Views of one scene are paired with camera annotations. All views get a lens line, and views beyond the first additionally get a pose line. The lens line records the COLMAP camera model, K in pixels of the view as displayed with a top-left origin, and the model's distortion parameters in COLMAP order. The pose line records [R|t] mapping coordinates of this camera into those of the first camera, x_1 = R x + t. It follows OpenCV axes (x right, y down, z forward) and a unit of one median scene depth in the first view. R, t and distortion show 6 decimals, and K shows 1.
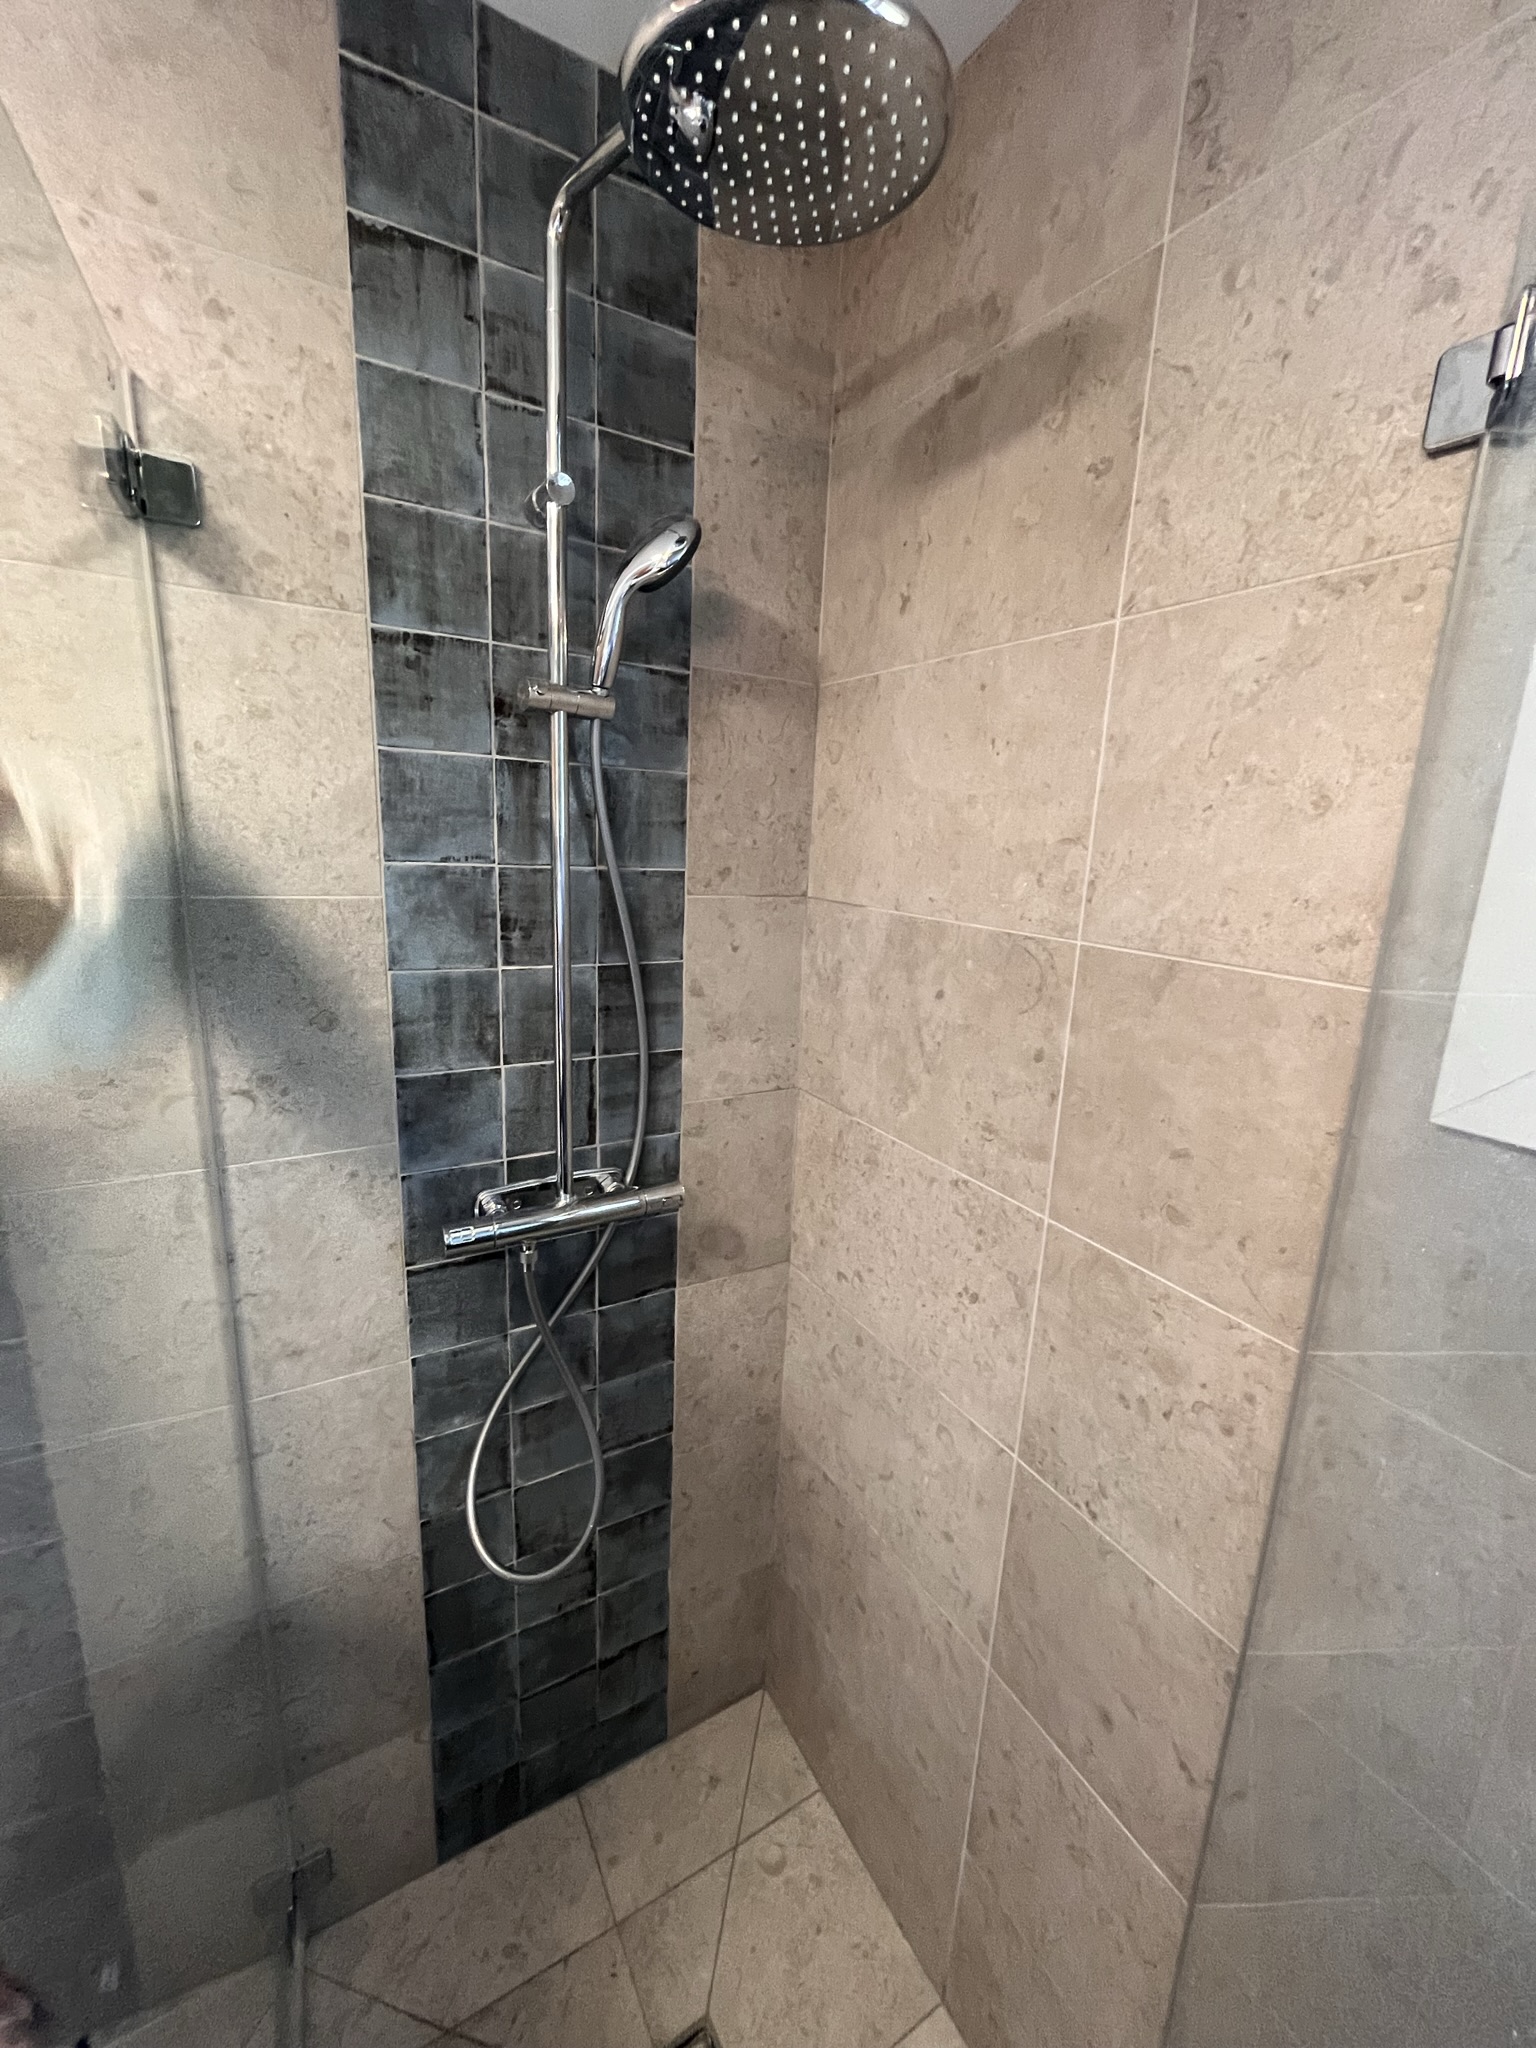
lens RADIAL K [[825.0, 0, 769.8], [0, 825.0, 1017.9], [0, 0, 1]] dist [-0.003040, -0.000176]
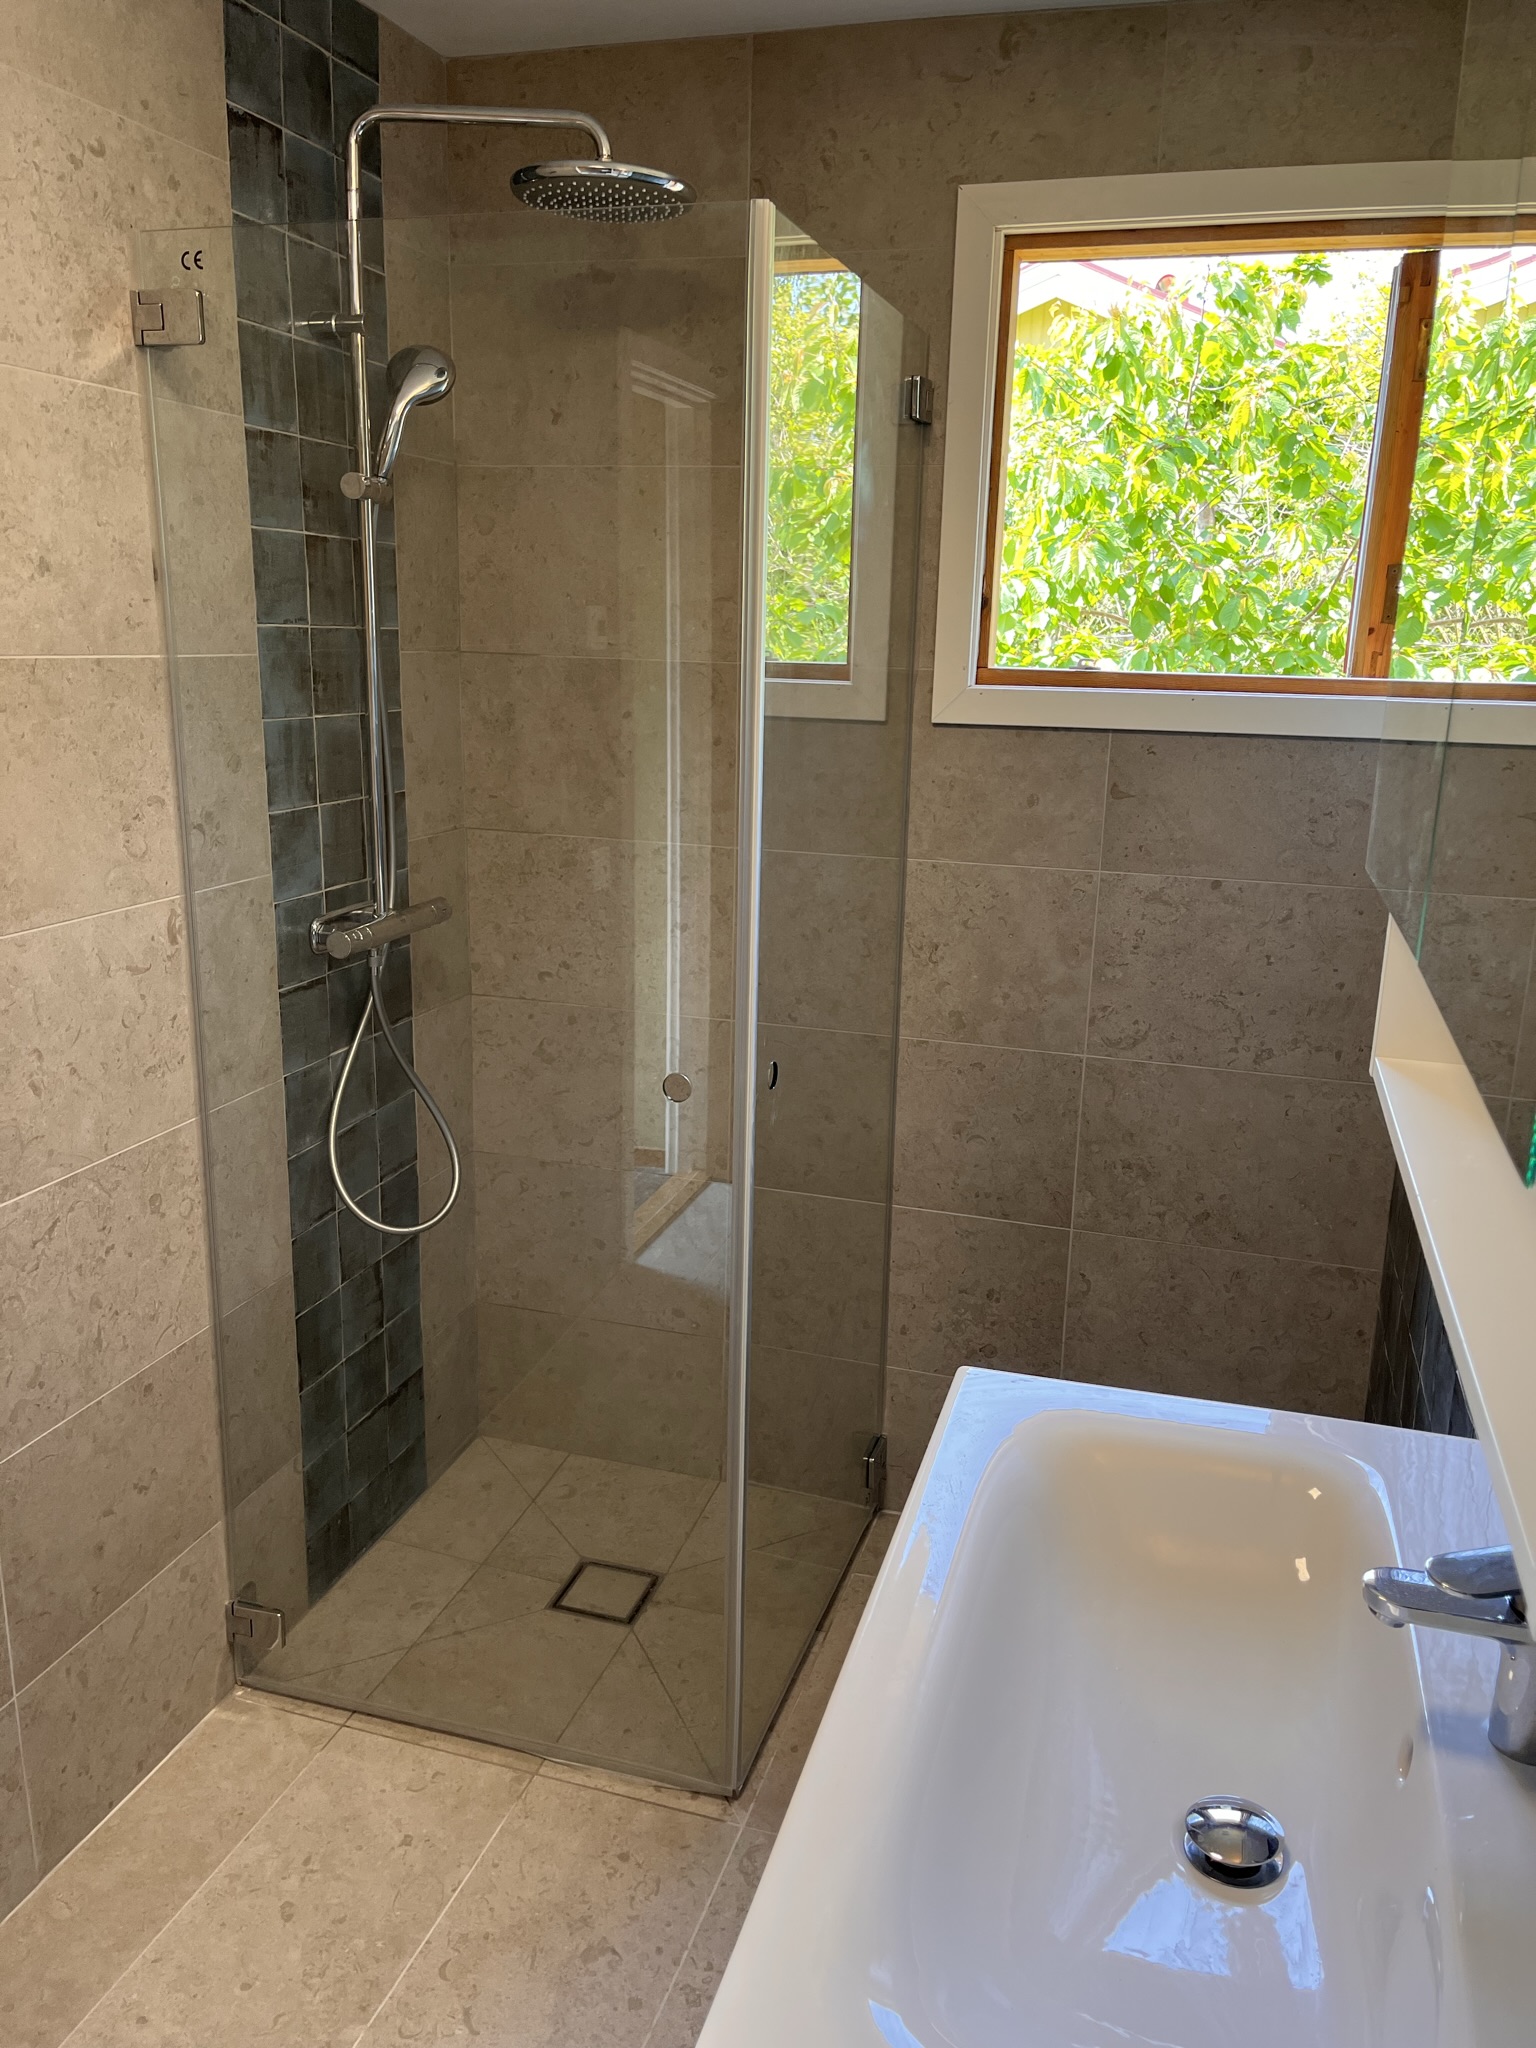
lens RADIAL K [[1546.4, 0, 768.0], [0, 1546.4, 1024.0], [0, 0, 1]] dist [0.082047, -0.112835]
pose [[0.731951, -0.193515, 0.653299, -1.411039], [0.153644, 0.981002, 0.118442, 0.207139], [-0.663808, 0.013682, 0.747778, -1.082672]]
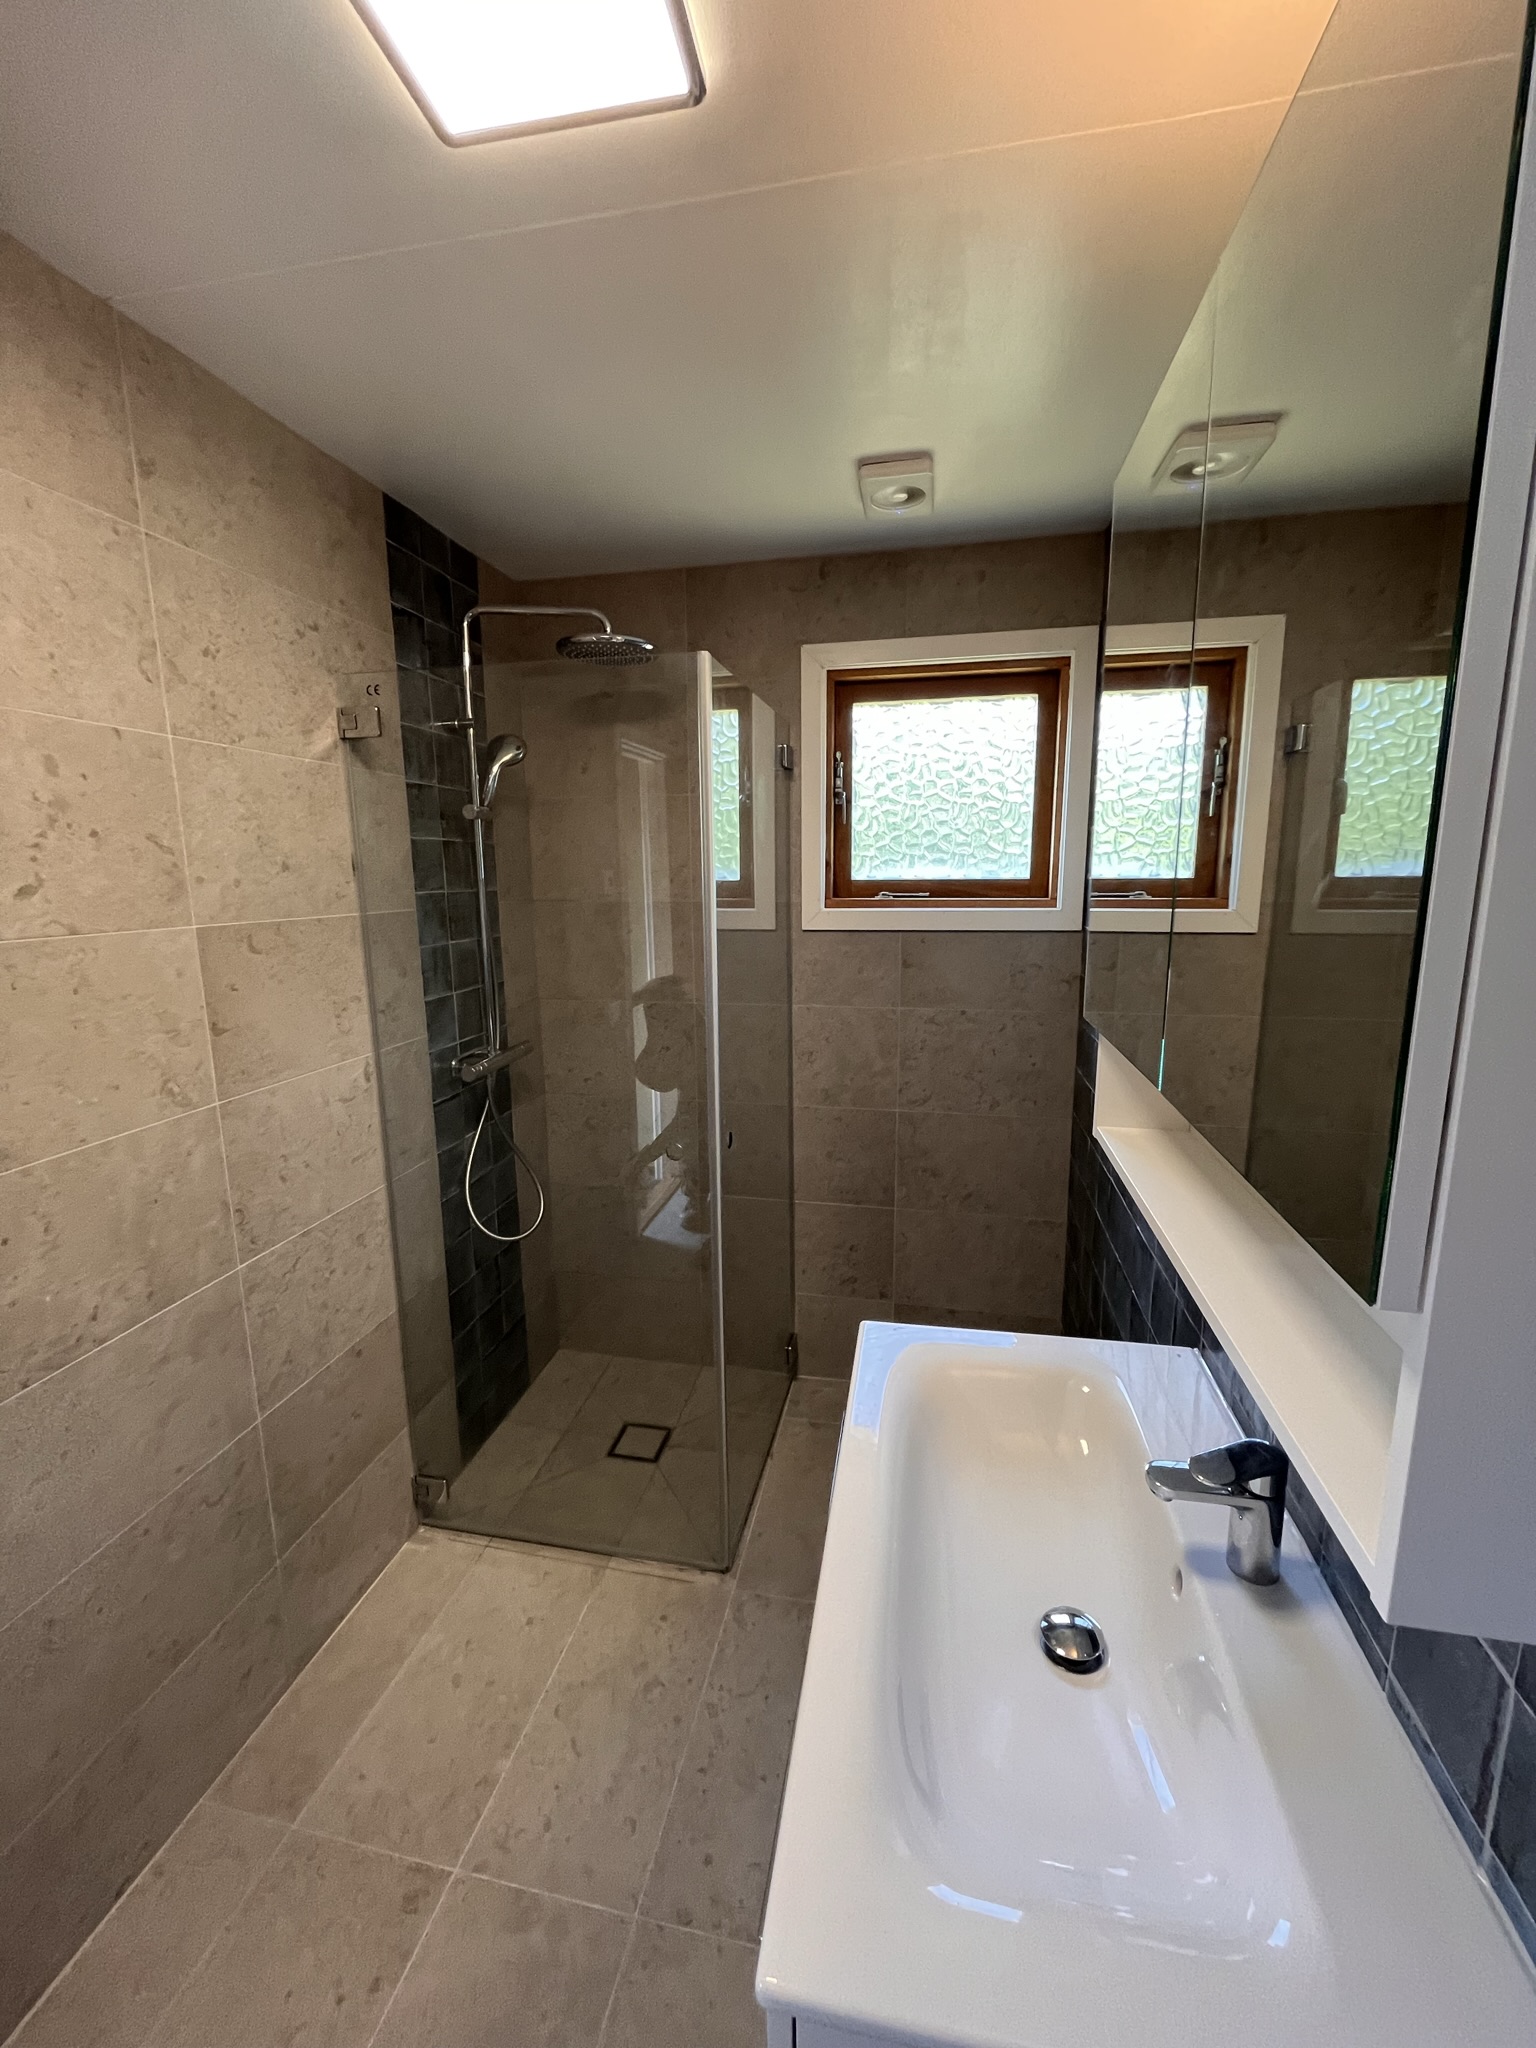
lens RADIAL K [[825.0, 0, 769.8], [0, 825.0, 1017.9], [0, 0, 1]] dist [-0.003040, -0.000176]
pose [[0.663048, -0.179750, 0.726675, -1.332729], [0.197032, 0.978419, 0.062241, 0.151057], [-0.722181, 0.101910, 0.684156, -0.933124]]
